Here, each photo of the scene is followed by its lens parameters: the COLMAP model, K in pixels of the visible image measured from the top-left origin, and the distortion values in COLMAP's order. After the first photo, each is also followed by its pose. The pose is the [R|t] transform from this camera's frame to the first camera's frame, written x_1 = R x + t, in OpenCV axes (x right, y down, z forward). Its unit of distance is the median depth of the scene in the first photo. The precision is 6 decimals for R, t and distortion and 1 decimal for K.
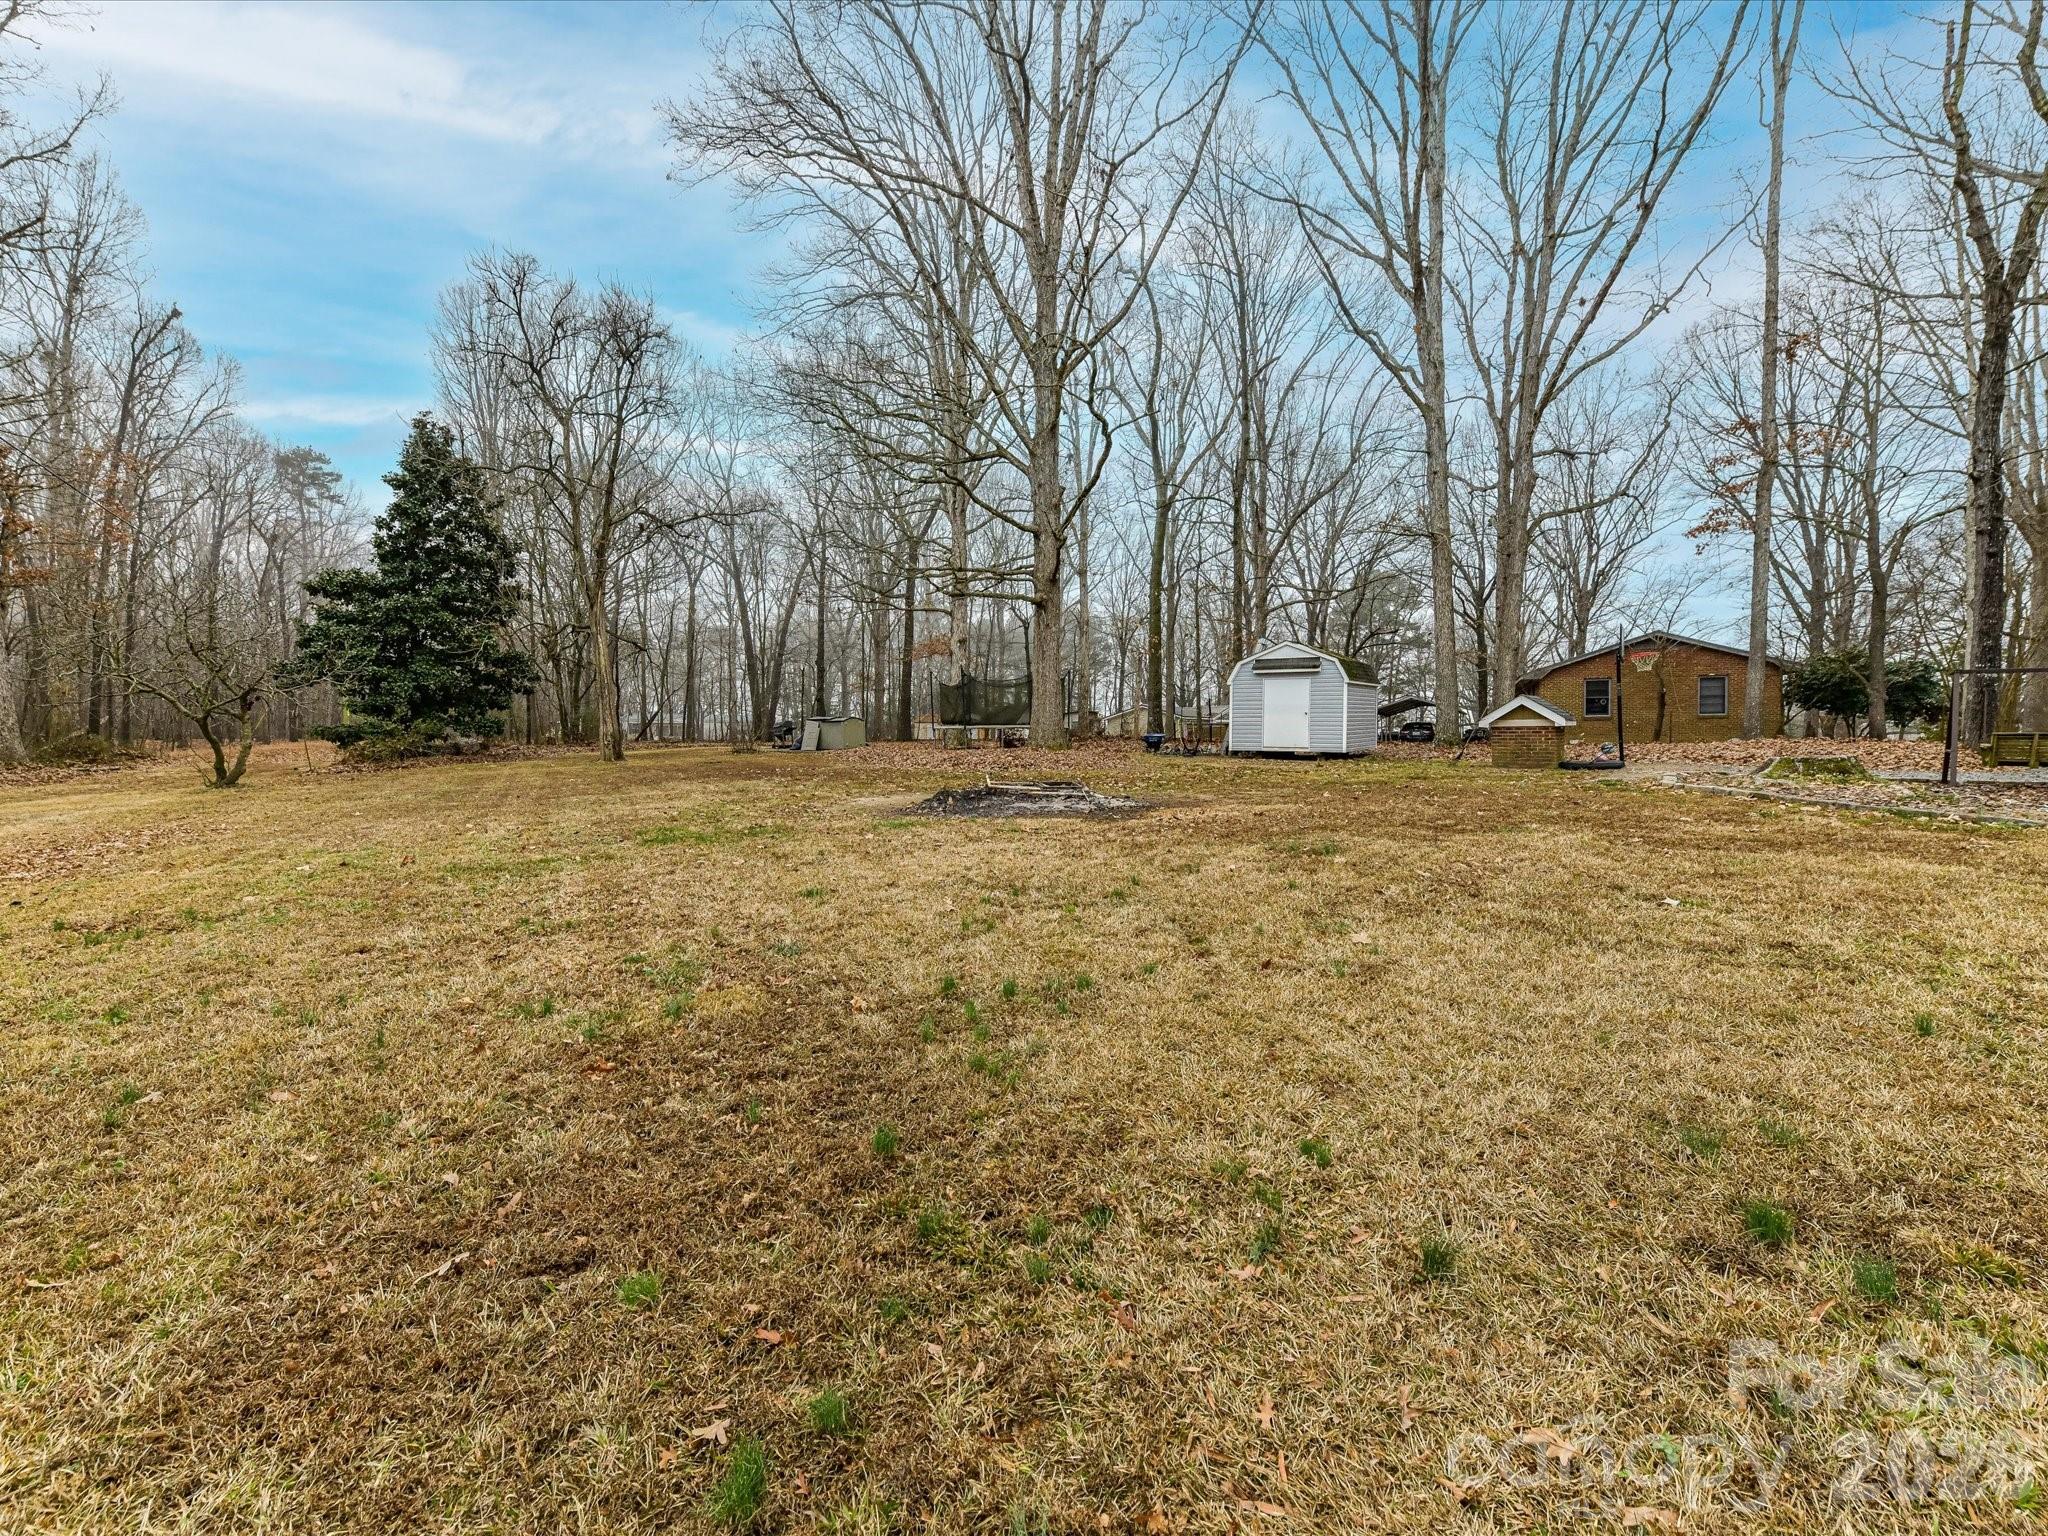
lens RADIAL K [[912.1, 0, 1024.1], [0, 912.1, 761.8], [0, 0, 1]] dist [0.003031, -0.000071]
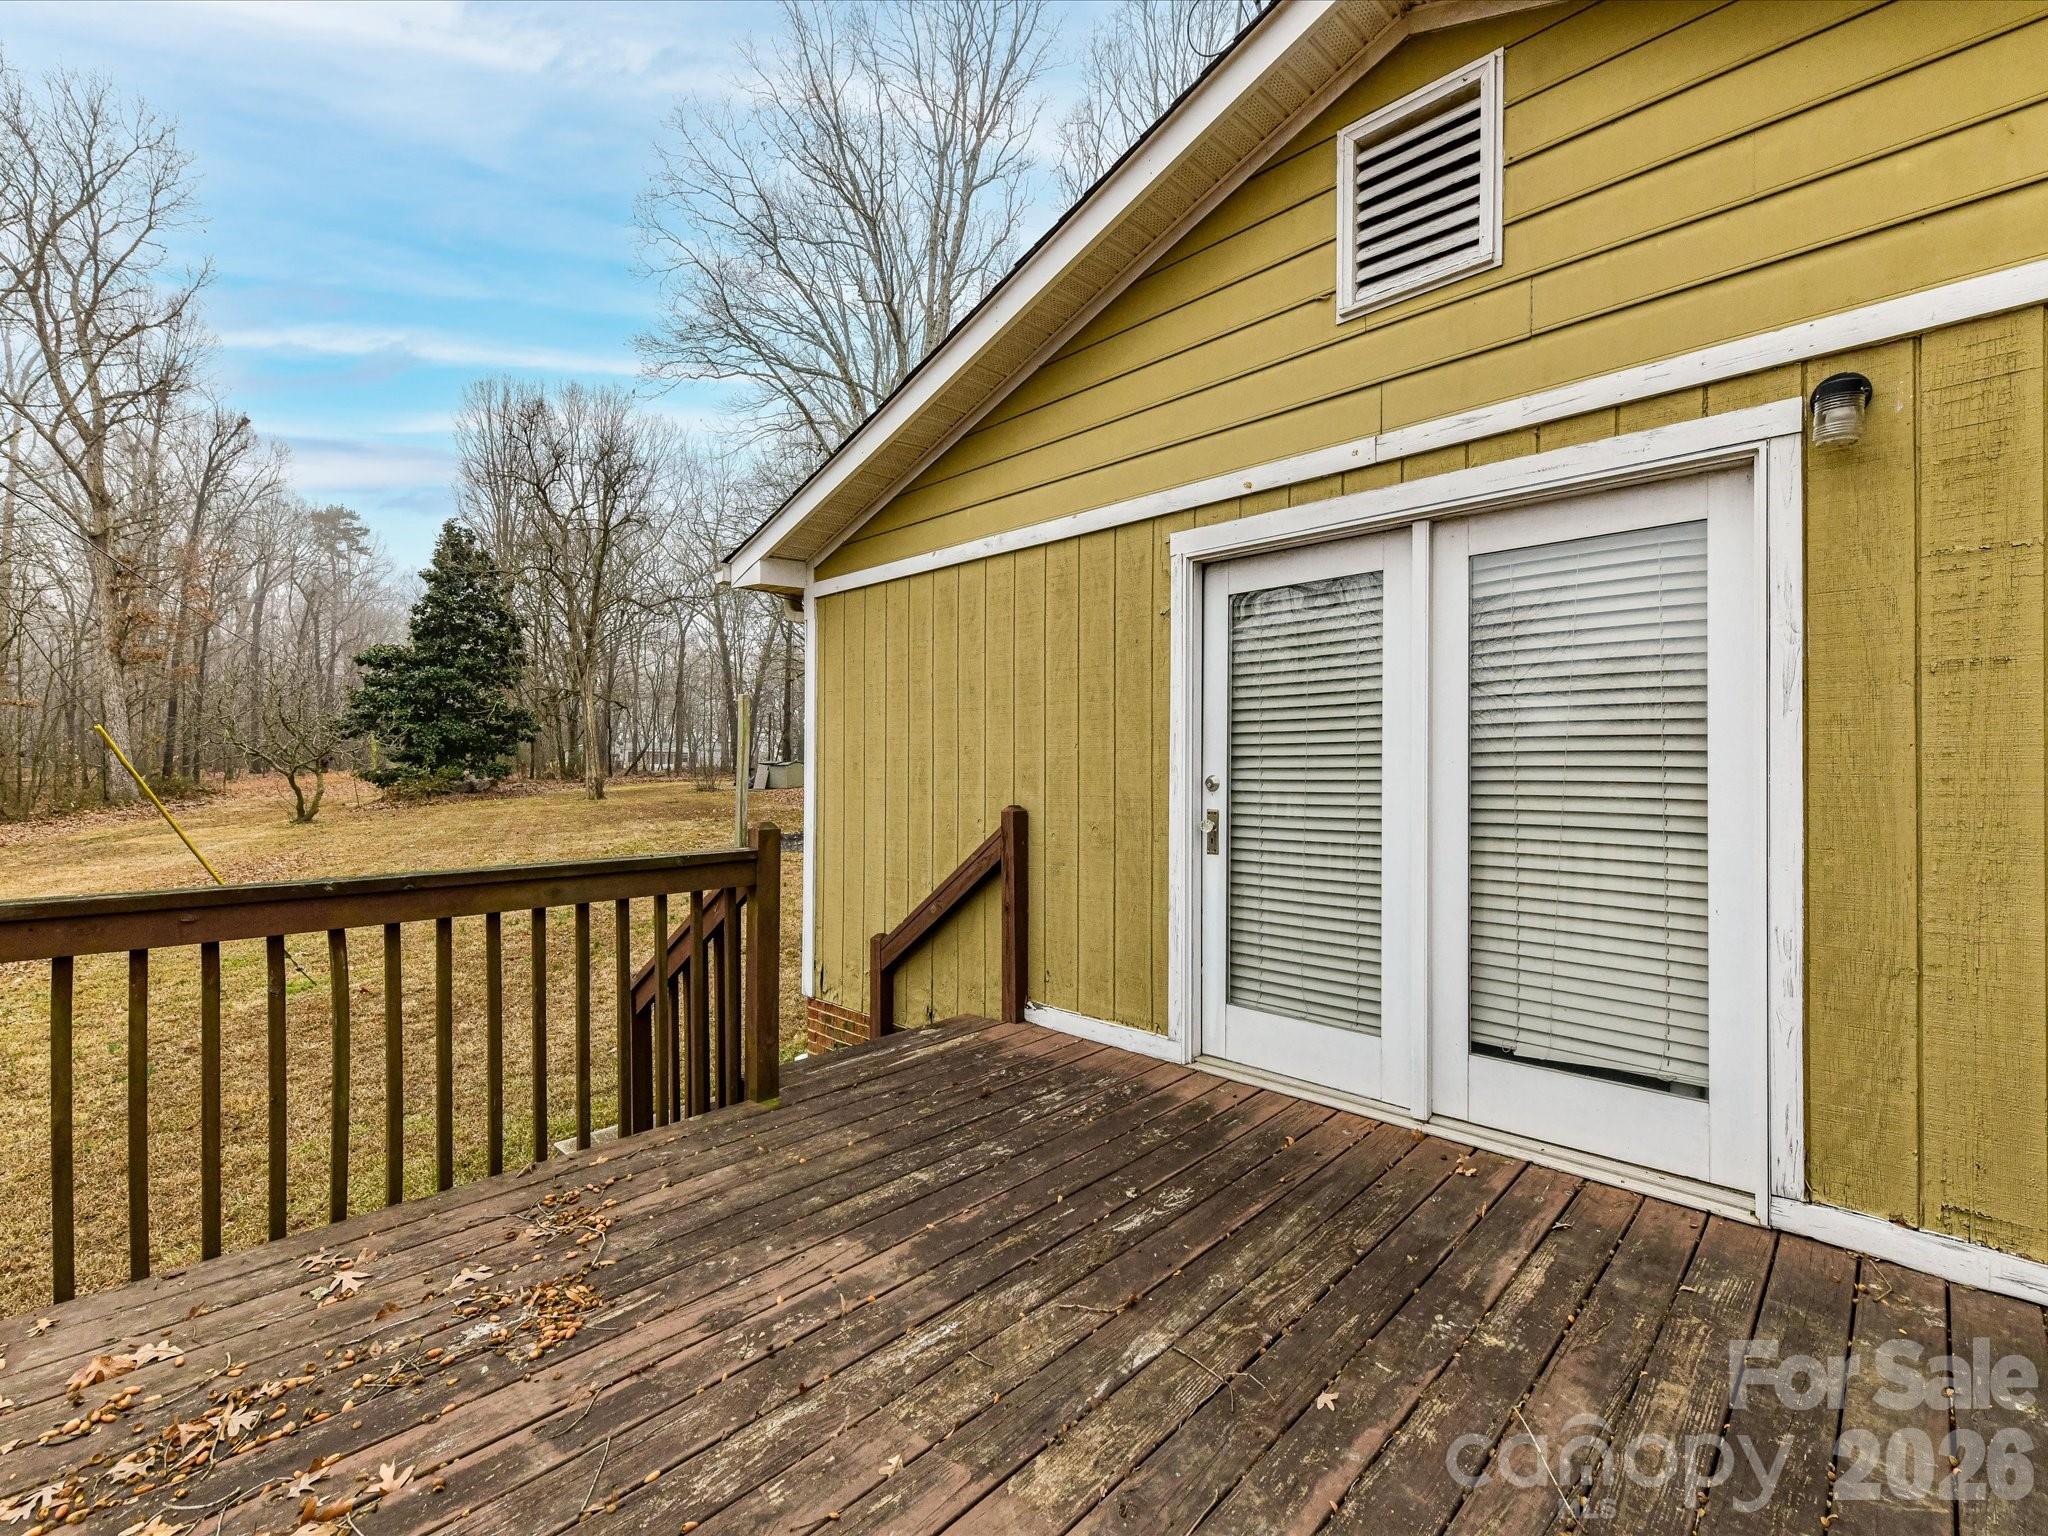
lens RADIAL K [[912.1, 0, 1024.1], [0, 912.1, 761.8], [0, 0, 1]] dist [0.003031, -0.000071]
pose [[0.999962, 0.006952, -0.005320, 0.134959], [-0.007091, 0.999624, -0.026470, -0.022298], [0.005134, 0.026507, 0.999635, -0.236294]]
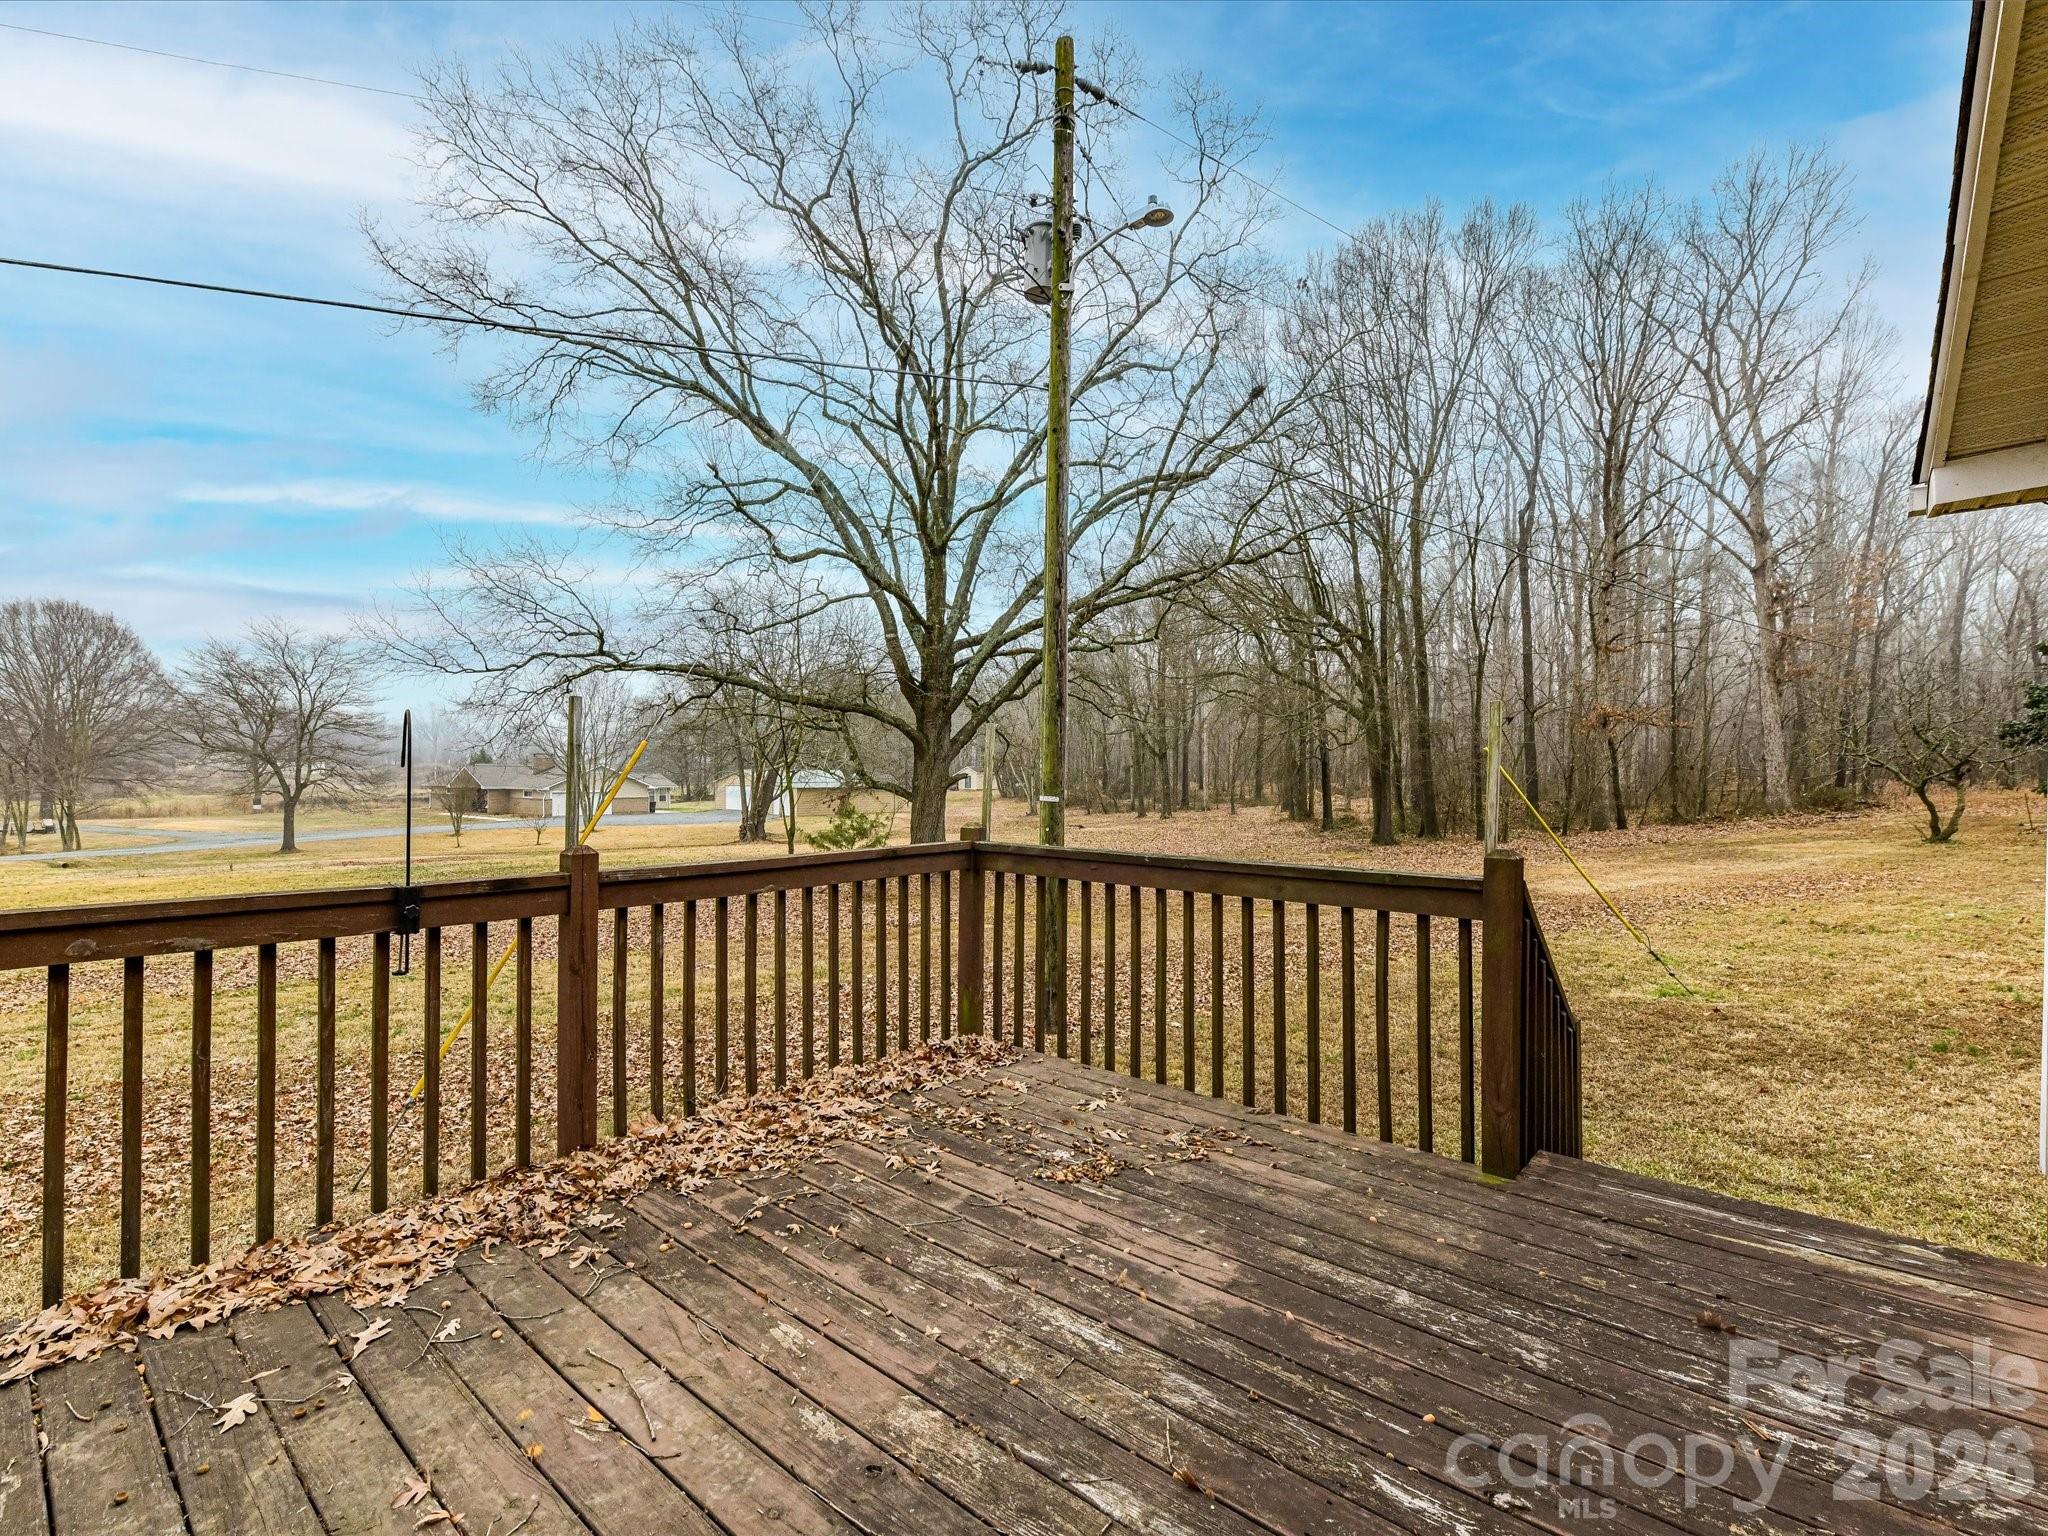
lens RADIAL K [[922.6, 0, 1013.1], [0, 922.6, 776.6], [0, 0, 1]] dist [0.003294, 0.000238]
pose [[0.045451, 0.008890, -0.998927, 0.192209], [-0.025604, 0.999642, 0.007731, -0.024509], [0.998638, 0.025225, 0.045663, -0.183616]]
